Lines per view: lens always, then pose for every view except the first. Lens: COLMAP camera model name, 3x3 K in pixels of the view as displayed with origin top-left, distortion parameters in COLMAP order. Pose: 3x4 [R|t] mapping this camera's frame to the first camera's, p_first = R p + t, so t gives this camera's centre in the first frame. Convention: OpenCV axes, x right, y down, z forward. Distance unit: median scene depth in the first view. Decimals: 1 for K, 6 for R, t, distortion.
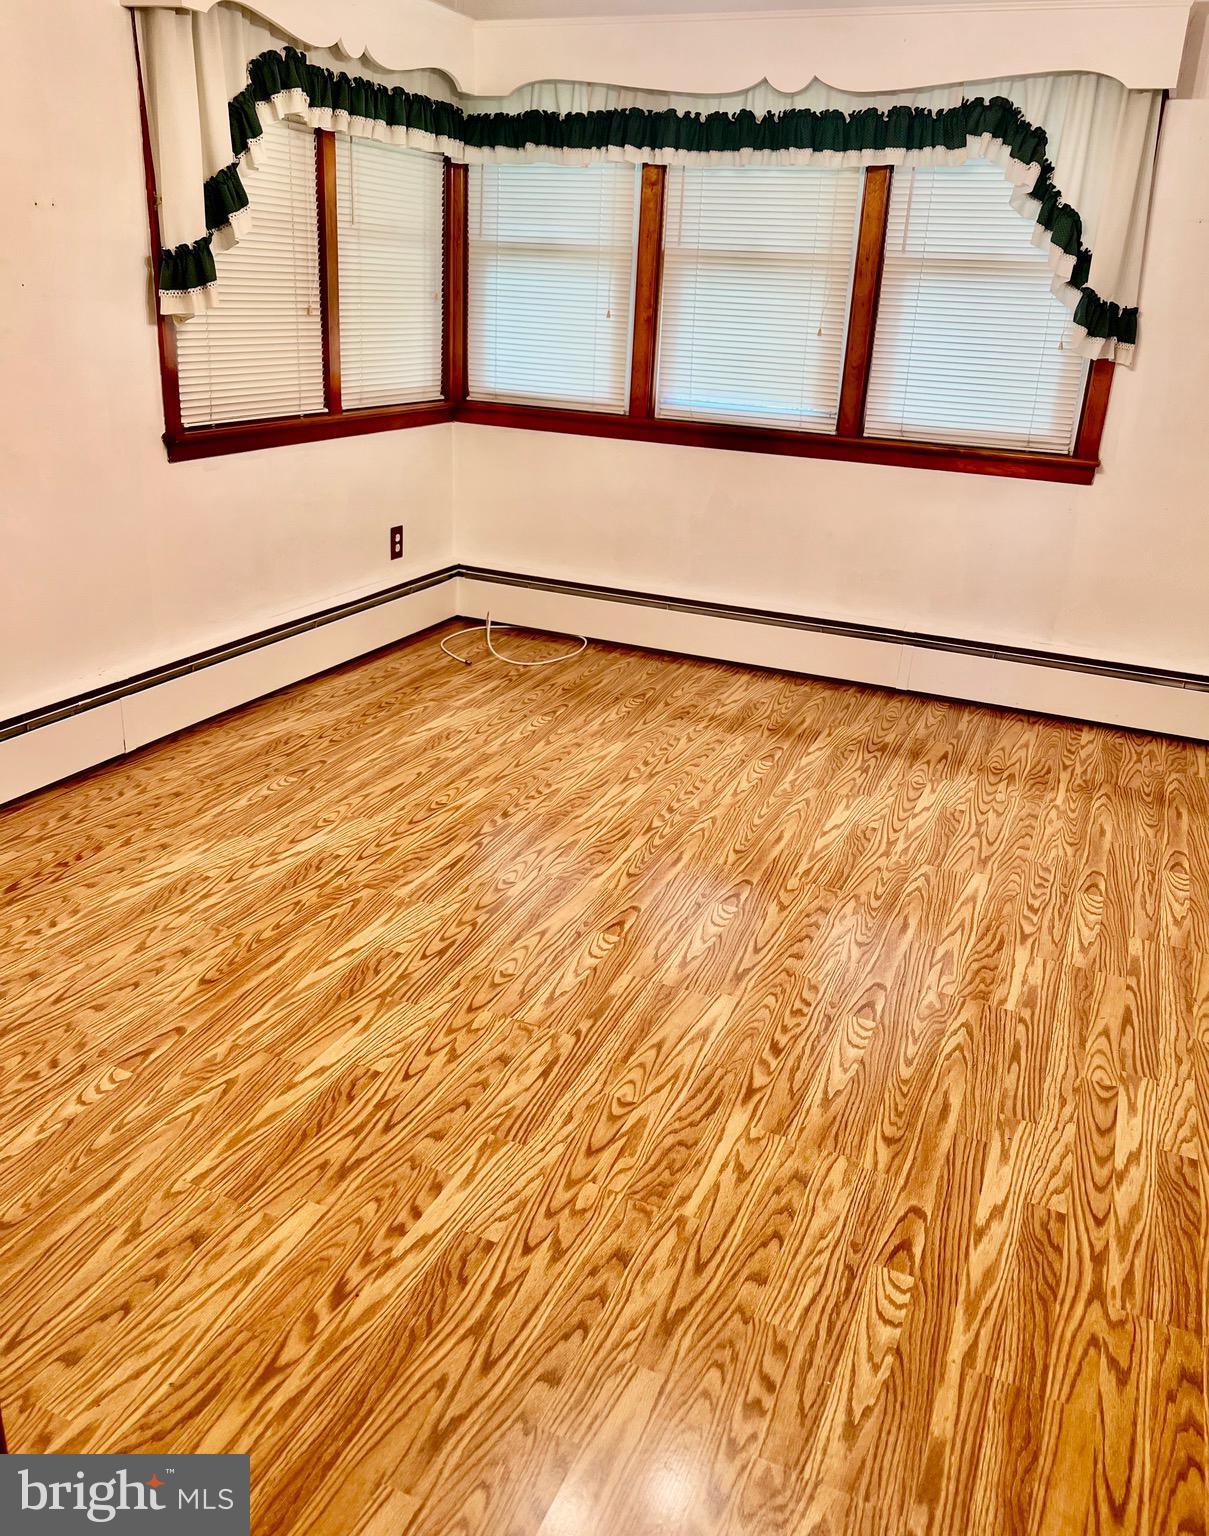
lens RADIAL K [[1174.5, 0, 604.5], [0, 1174.5, 768.0], [0, 0, 1]] dist [0.030845, -0.009604]
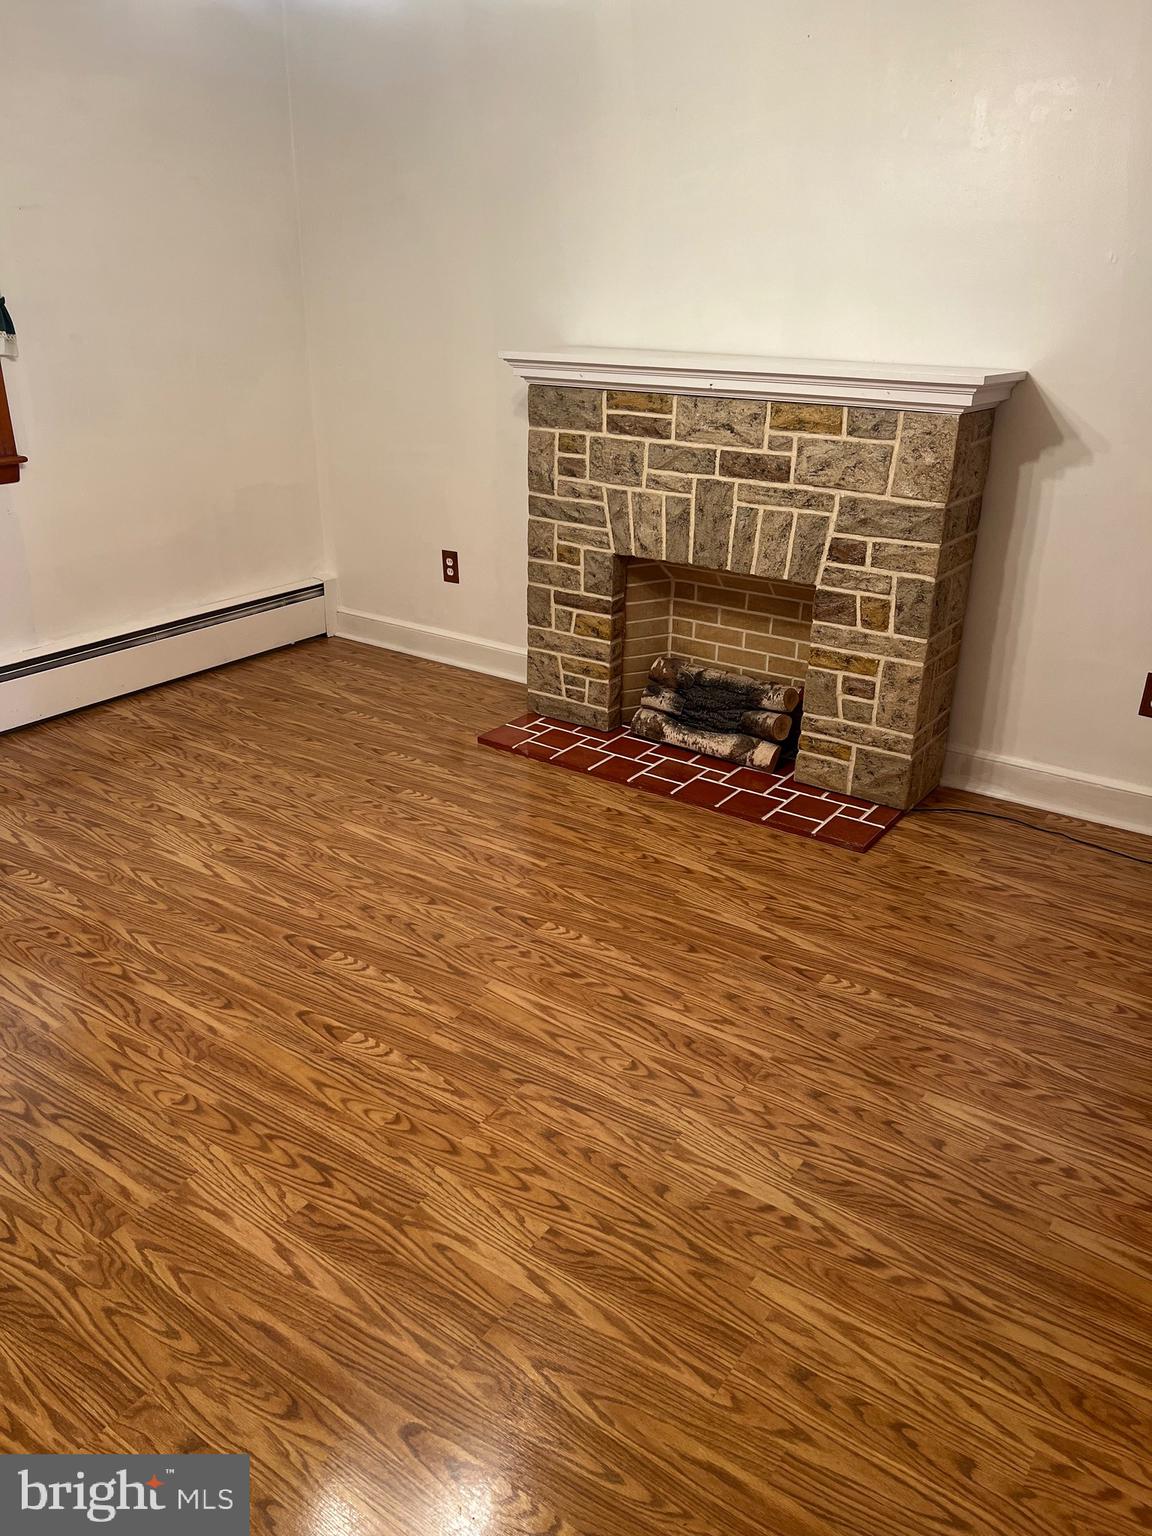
lens RADIAL K [[1157.3, 0, 576.0], [0, 1157.3, 768.0], [0, 0, 1]] dist [0.021872, -0.003643]
pose [[0.211681, -0.430733, 0.877303, -0.948795], [0.374944, 0.864750, 0.334102, -0.395993], [-0.902556, 0.258216, 0.344553, 0.670467]]
